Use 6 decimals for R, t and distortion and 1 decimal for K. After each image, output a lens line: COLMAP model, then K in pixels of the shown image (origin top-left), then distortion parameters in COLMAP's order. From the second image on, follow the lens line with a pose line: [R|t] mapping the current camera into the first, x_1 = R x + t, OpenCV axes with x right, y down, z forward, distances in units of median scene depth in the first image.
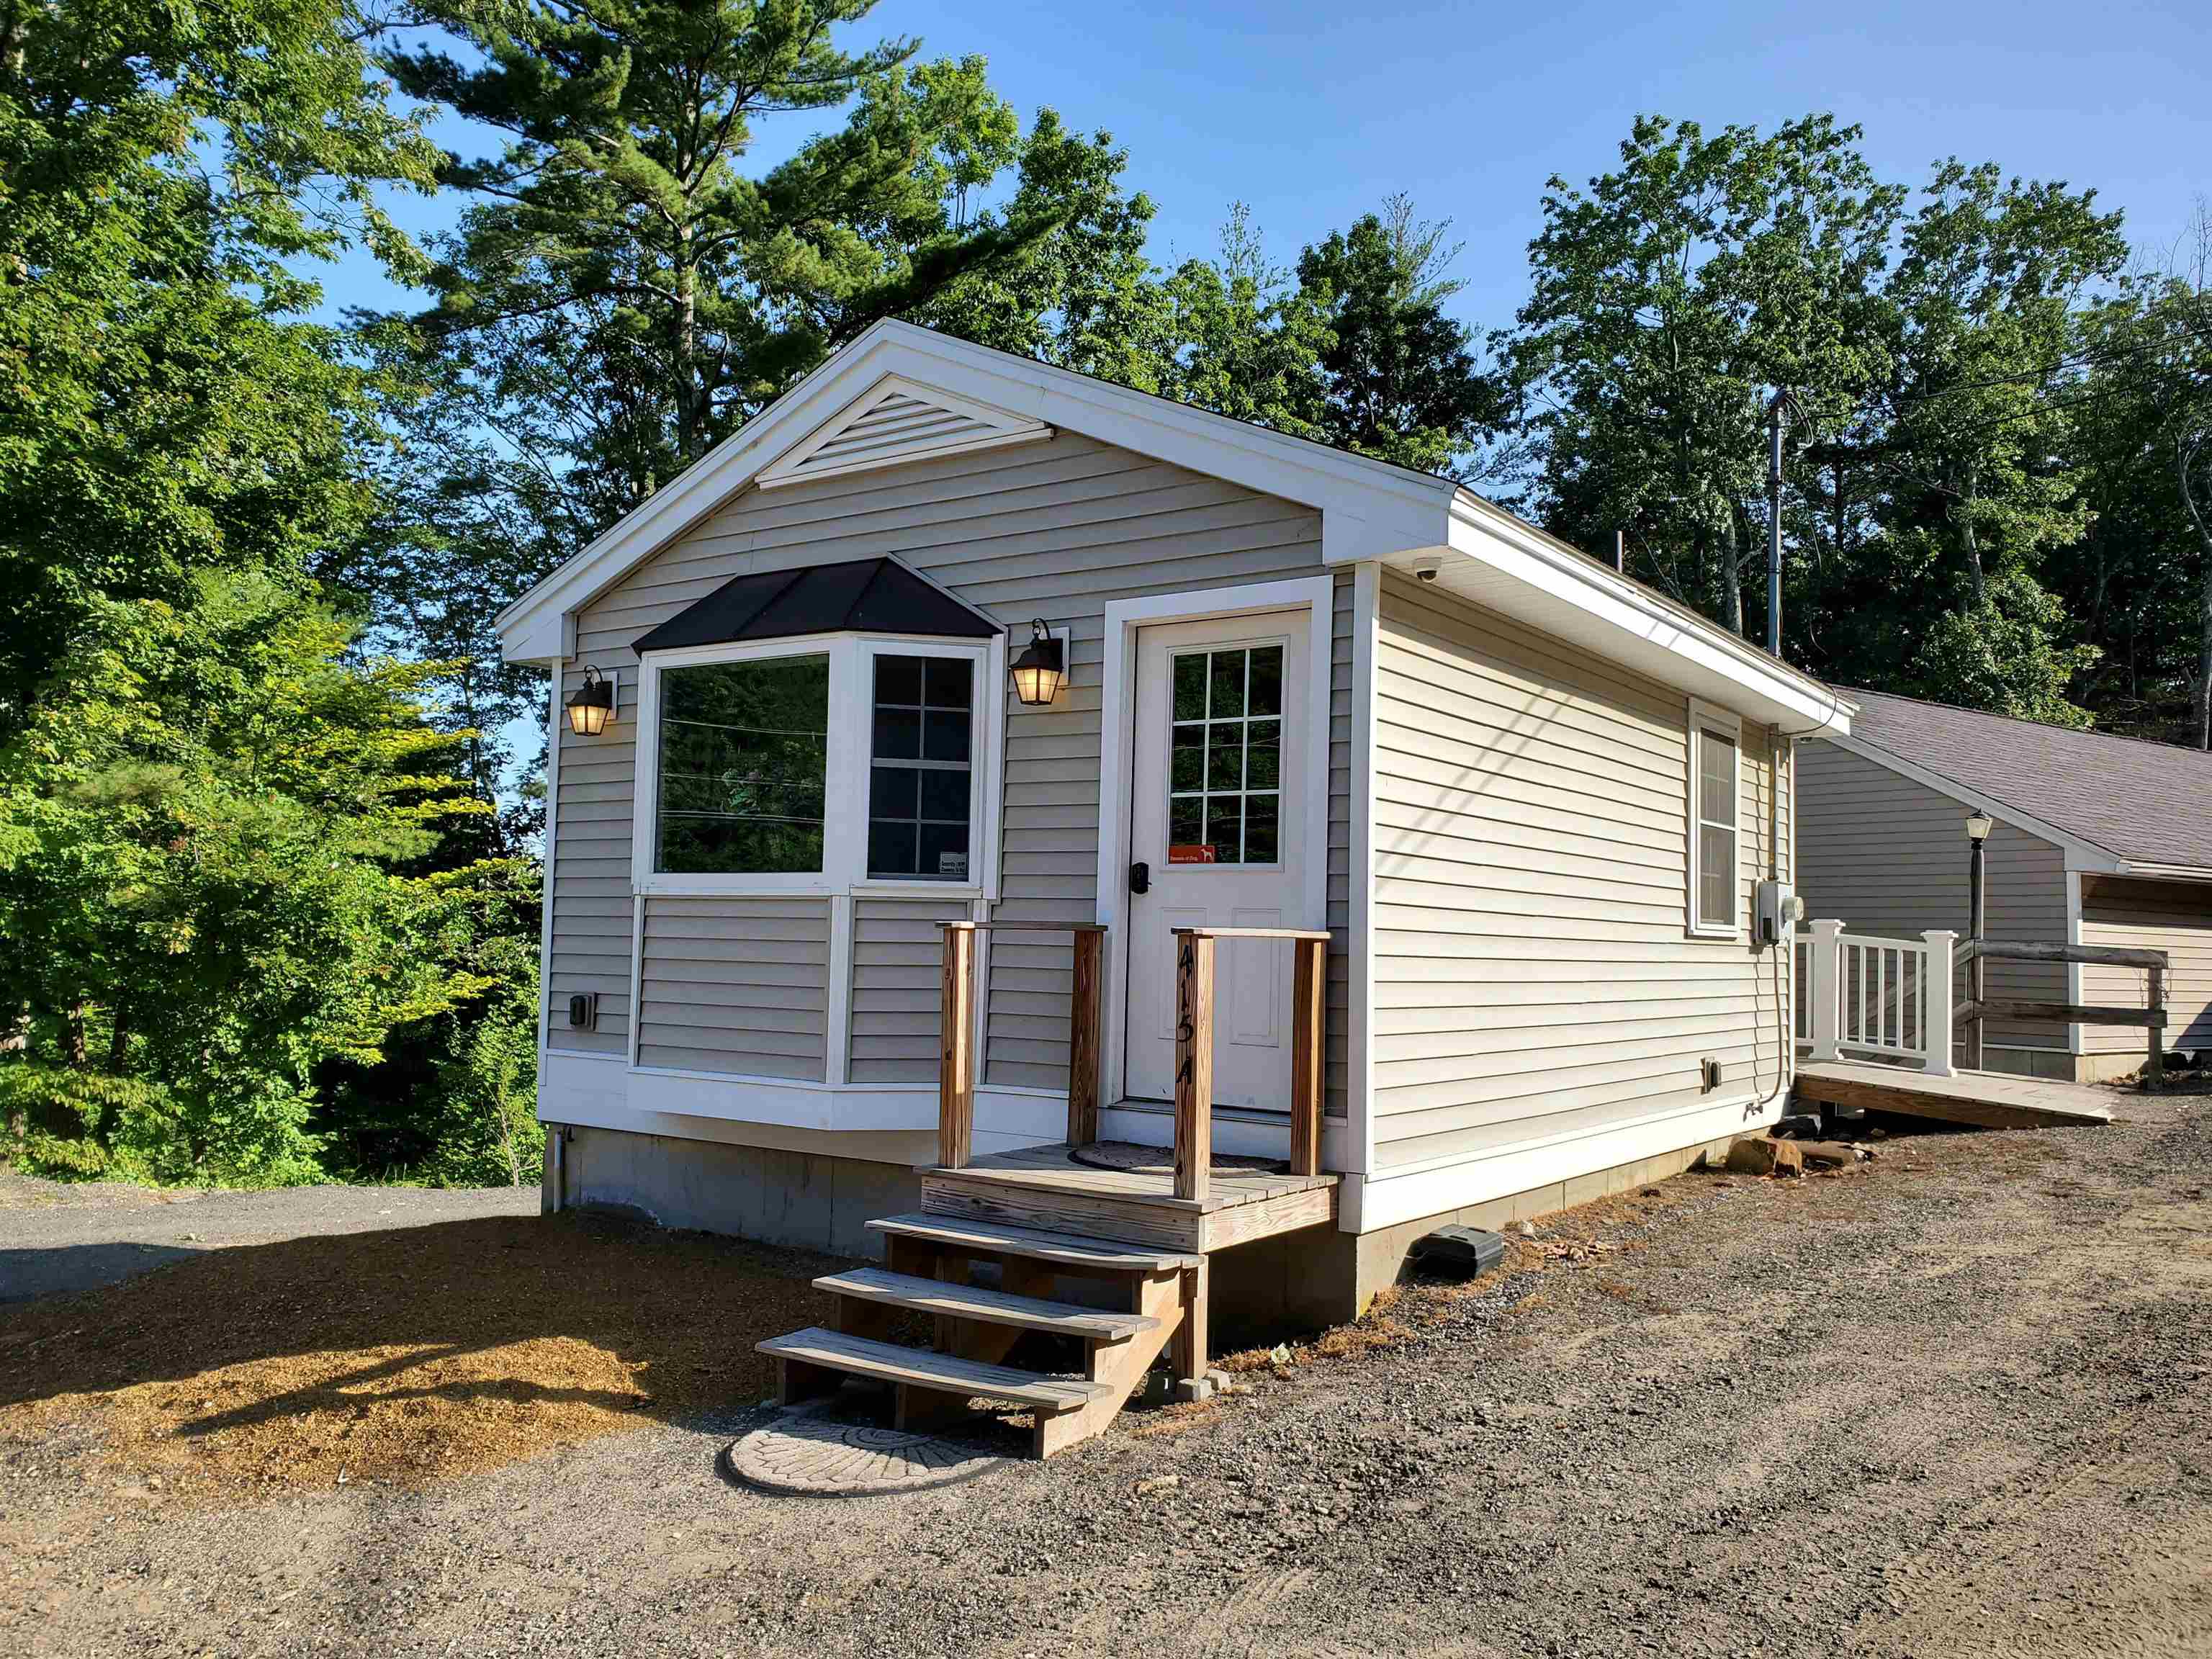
lens RADIAL K [[1767.3, 0, 1106.0], [0, 1767.3, 829.5], [0, 0, 1]] dist [0.004518, 0.003076]
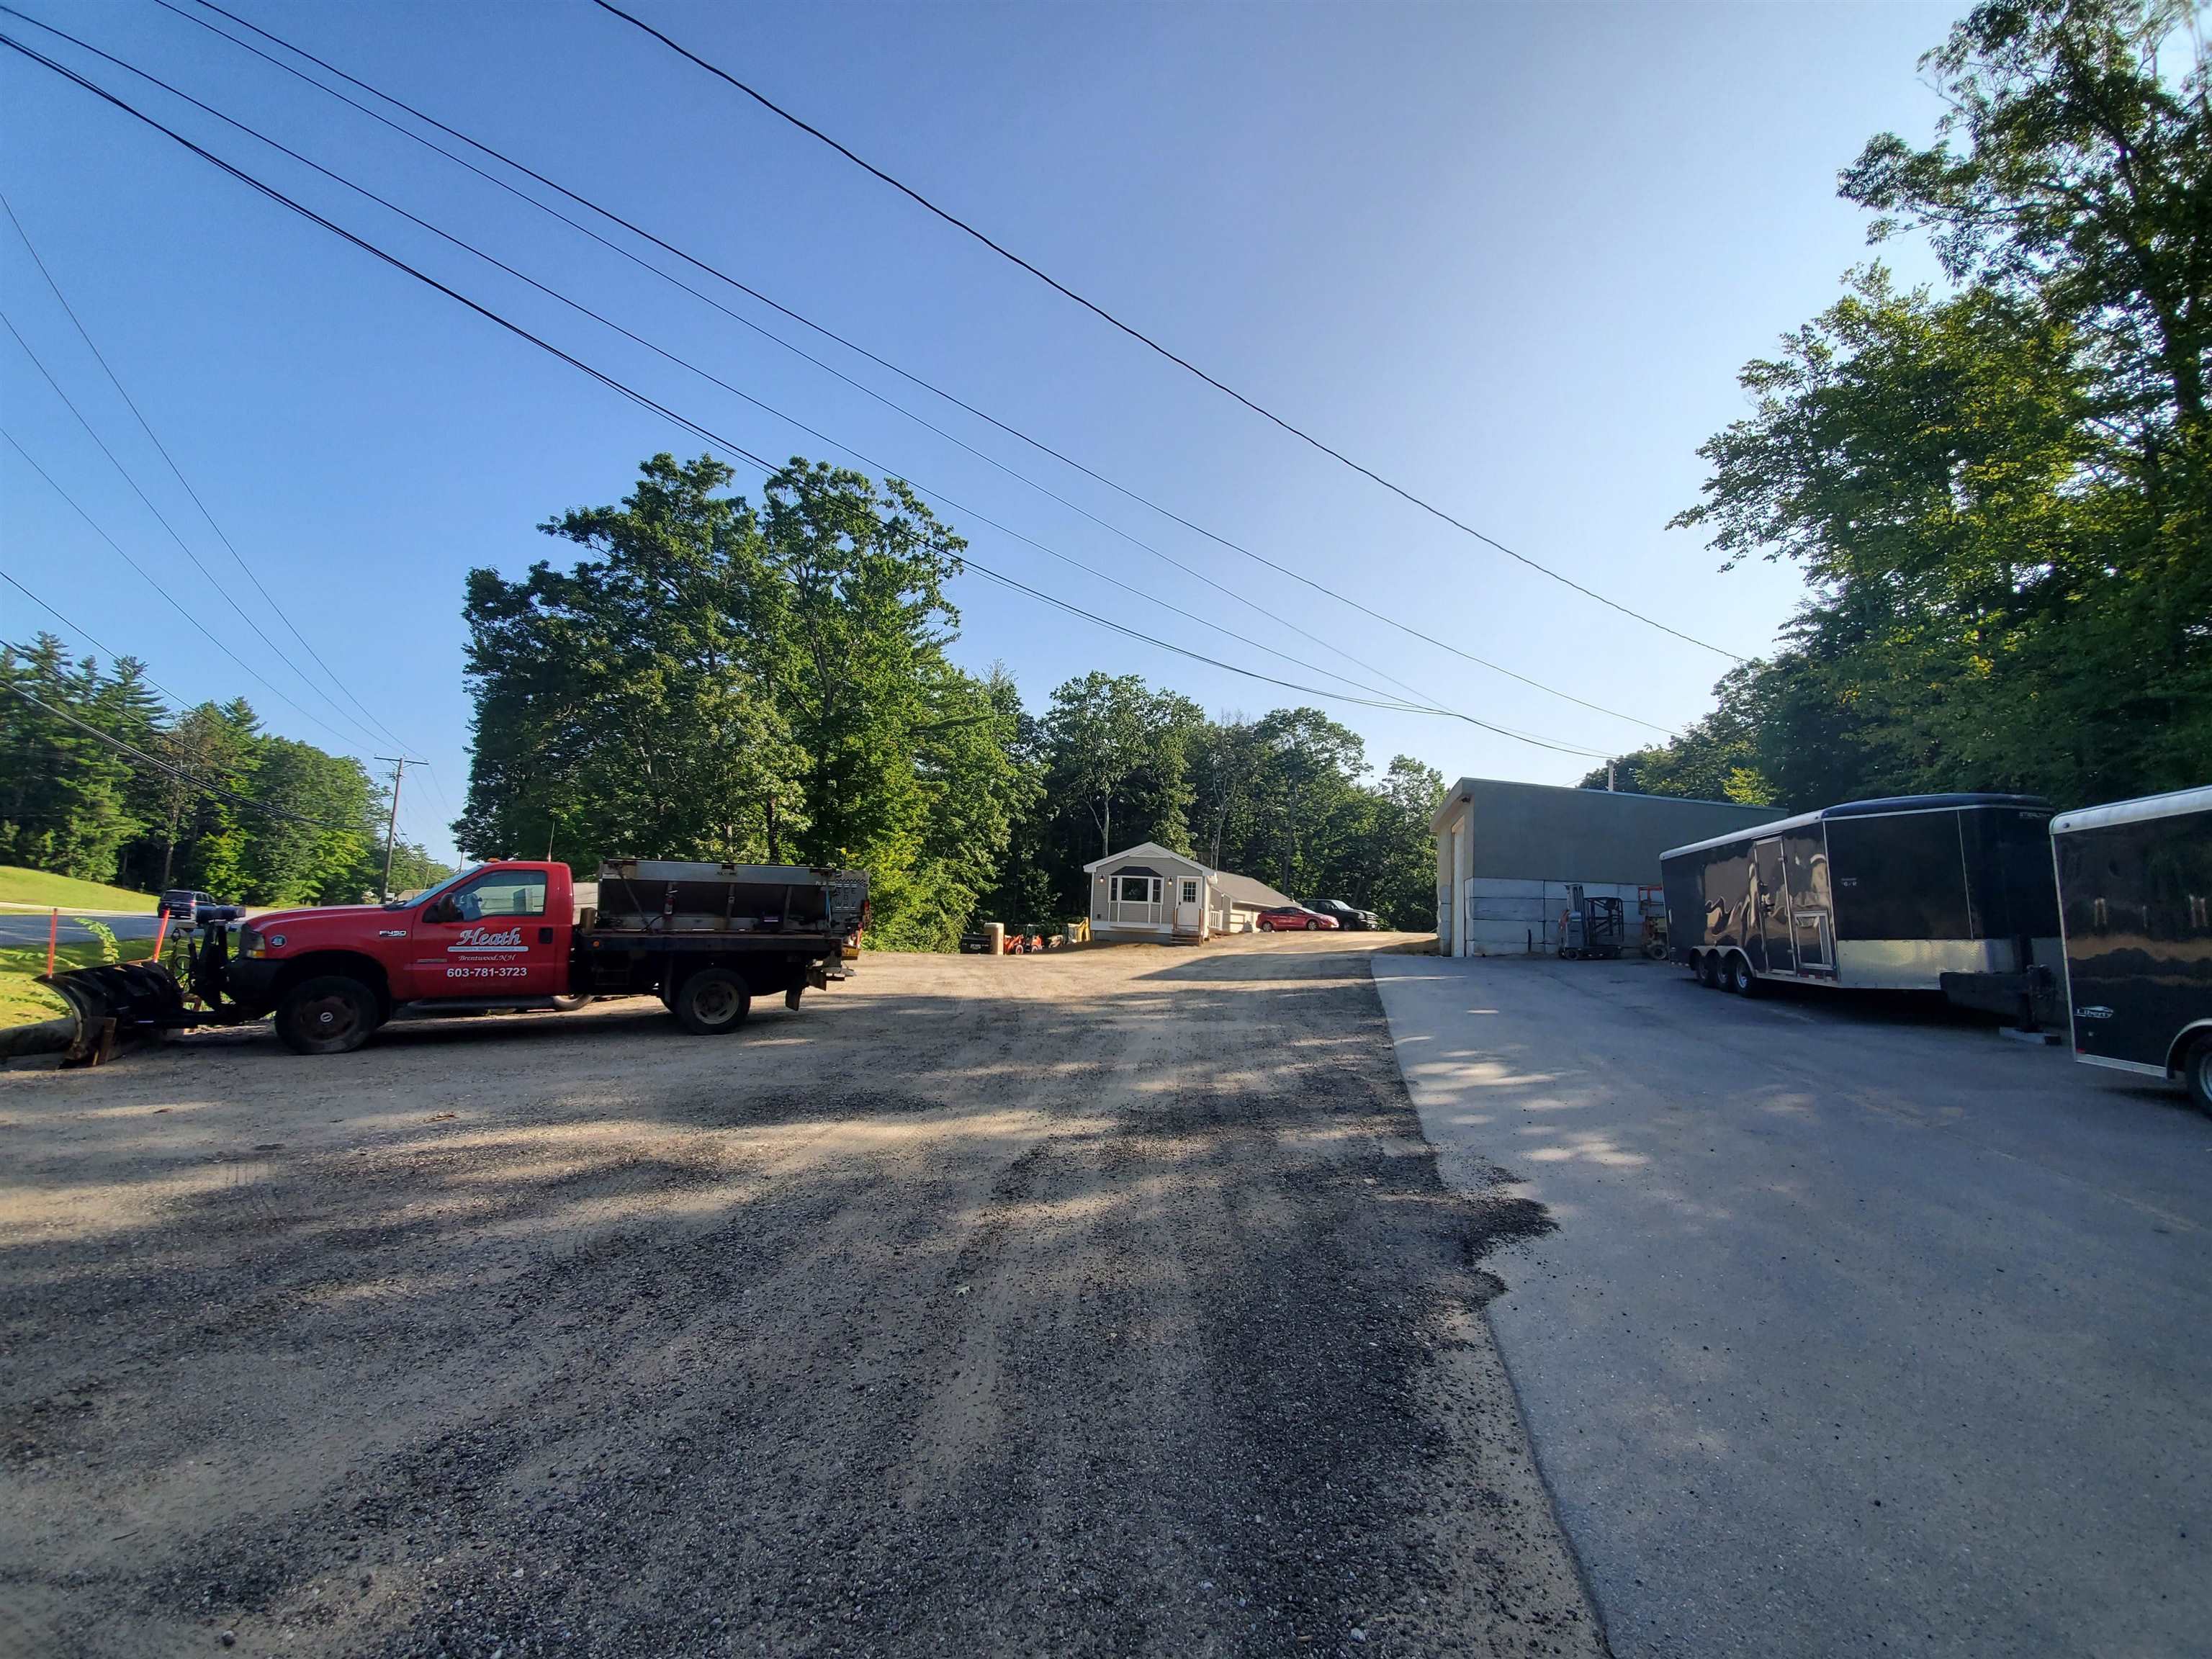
lens RADIAL K [[876.3, 0, 1096.7], [0, 876.3, 837.3], [0, 0, 1]] dist [0.015908, -0.018152]
pose [[0.892356, 0.059537, 0.447388, -0.748041], [-0.053036, 0.998226, -0.027054, -0.053084], [-0.448205, 0.000414, 0.893931, -0.916722]]
